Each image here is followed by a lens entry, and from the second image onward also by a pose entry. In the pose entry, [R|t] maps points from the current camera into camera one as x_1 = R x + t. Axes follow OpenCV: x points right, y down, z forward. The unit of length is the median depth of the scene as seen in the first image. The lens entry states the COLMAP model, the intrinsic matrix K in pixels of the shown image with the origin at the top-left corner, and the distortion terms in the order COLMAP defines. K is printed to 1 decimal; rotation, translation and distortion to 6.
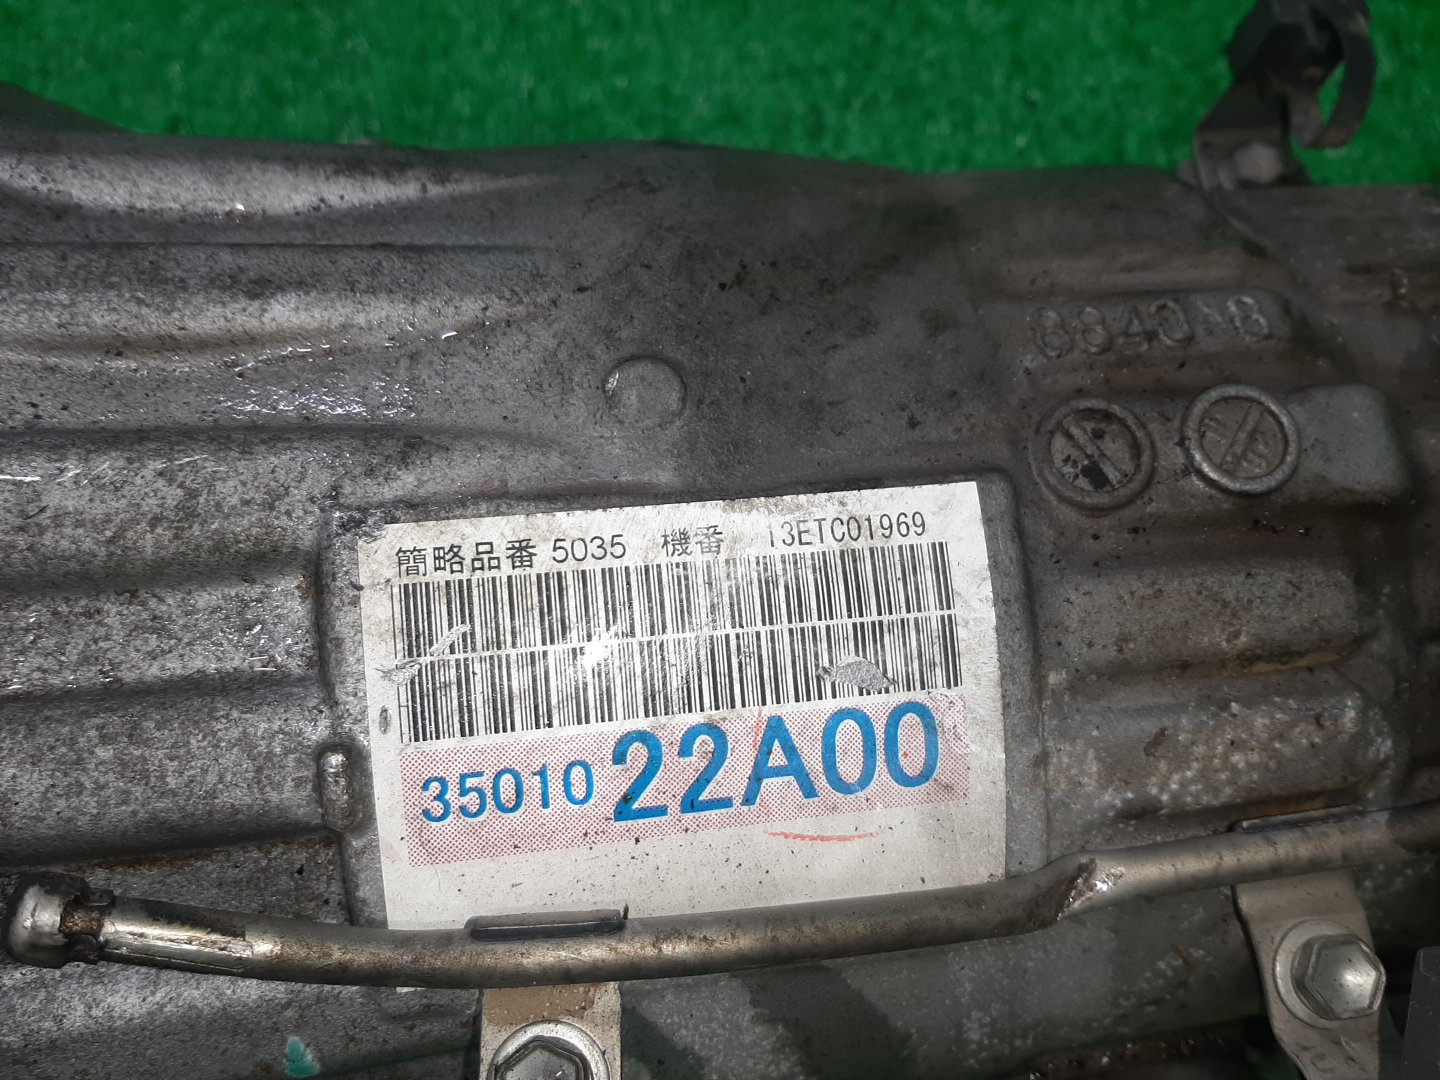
lens RADIAL K [[1117.4, 0, 718.6], [0, 1117.4, 538.1], [0, 0, 1]] dist [0.012485, 0.000232]
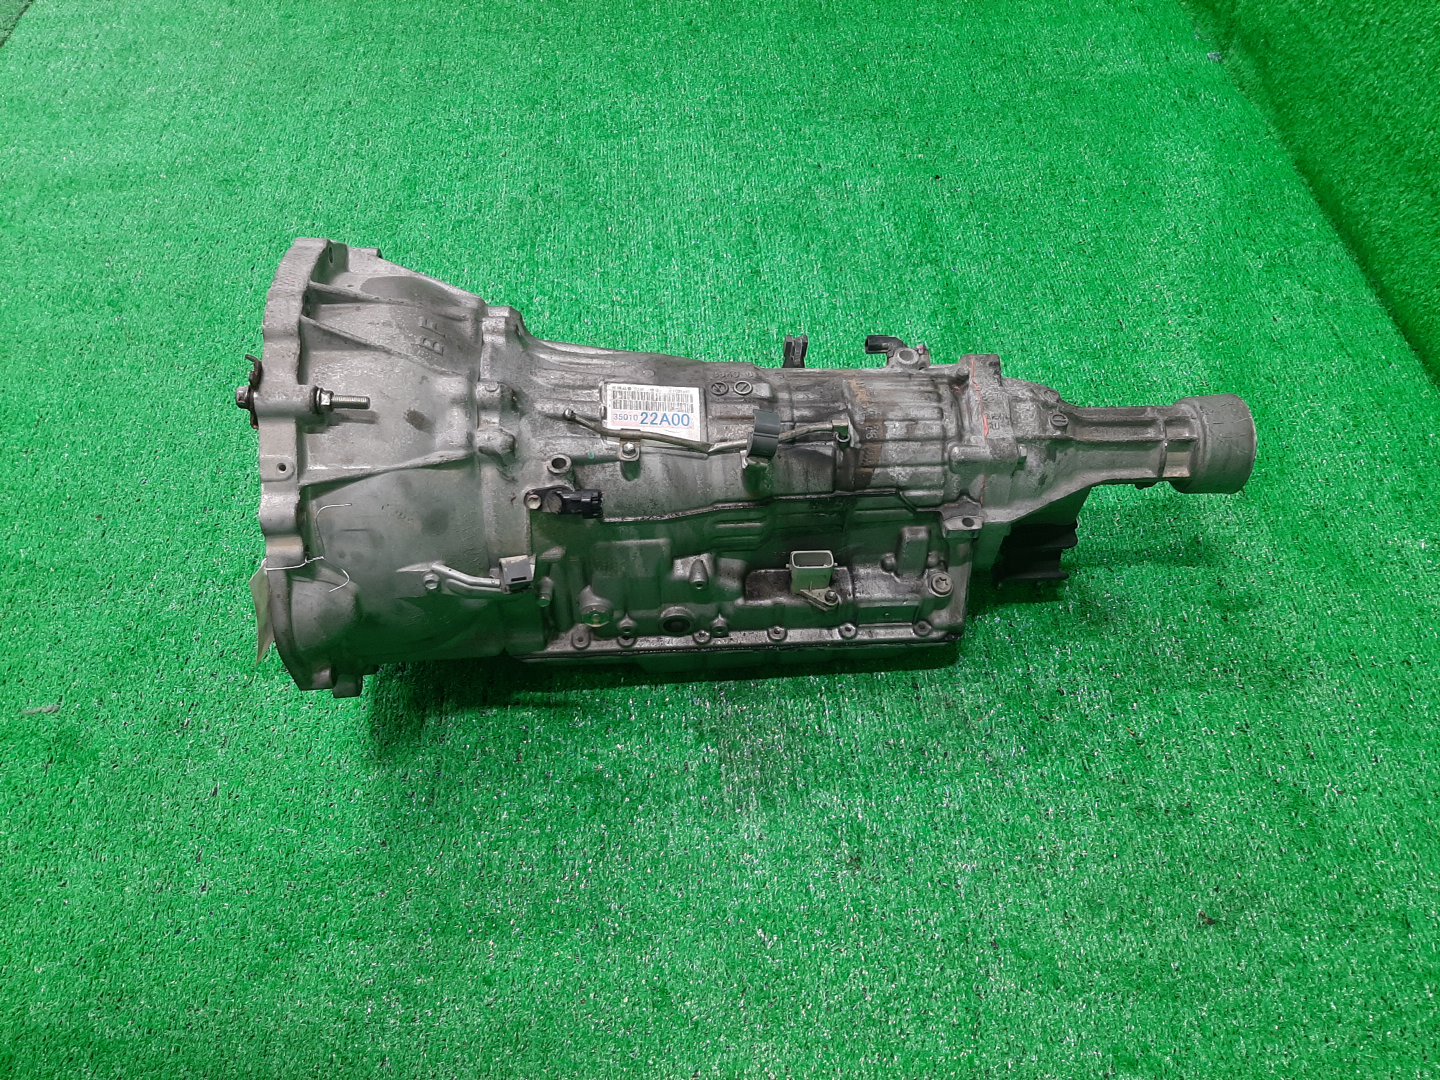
lens RADIAL K [[1117.4, 0, 716.0], [0, 1117.4, 539.8], [0, 0, 1]] dist [0.012485, 0.000232]
pose [[0.999346, 0.035255, -0.008088, 0.443475], [-0.035625, 0.920612, -0.388850, 3.499639], [-0.006263, 0.388884, 0.921265, -4.956064]]
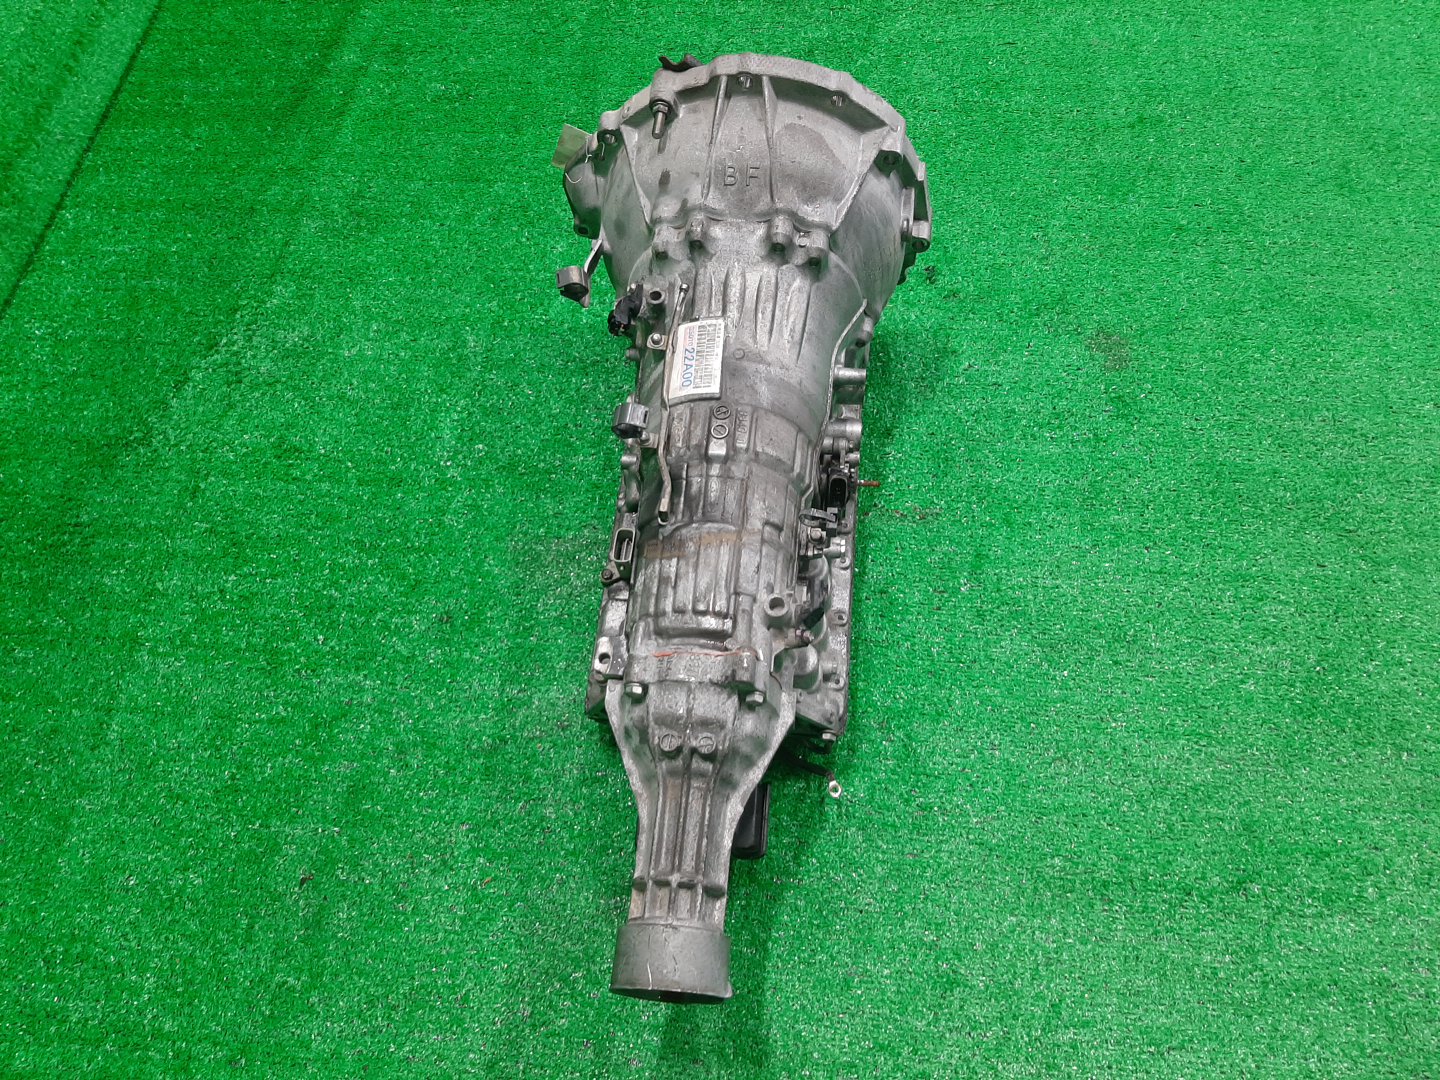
lens RADIAL K [[1117.4, 0, 719.4], [0, 1117.4, 544.3], [0, 0, 1]] dist [0.012485, 0.000232]
pose [[-0.208400, 0.856109, -0.472913, 4.674805], [-0.922585, -0.011565, 0.385622, -2.968361], [0.324665, 0.516666, 0.792243, -4.367576]]
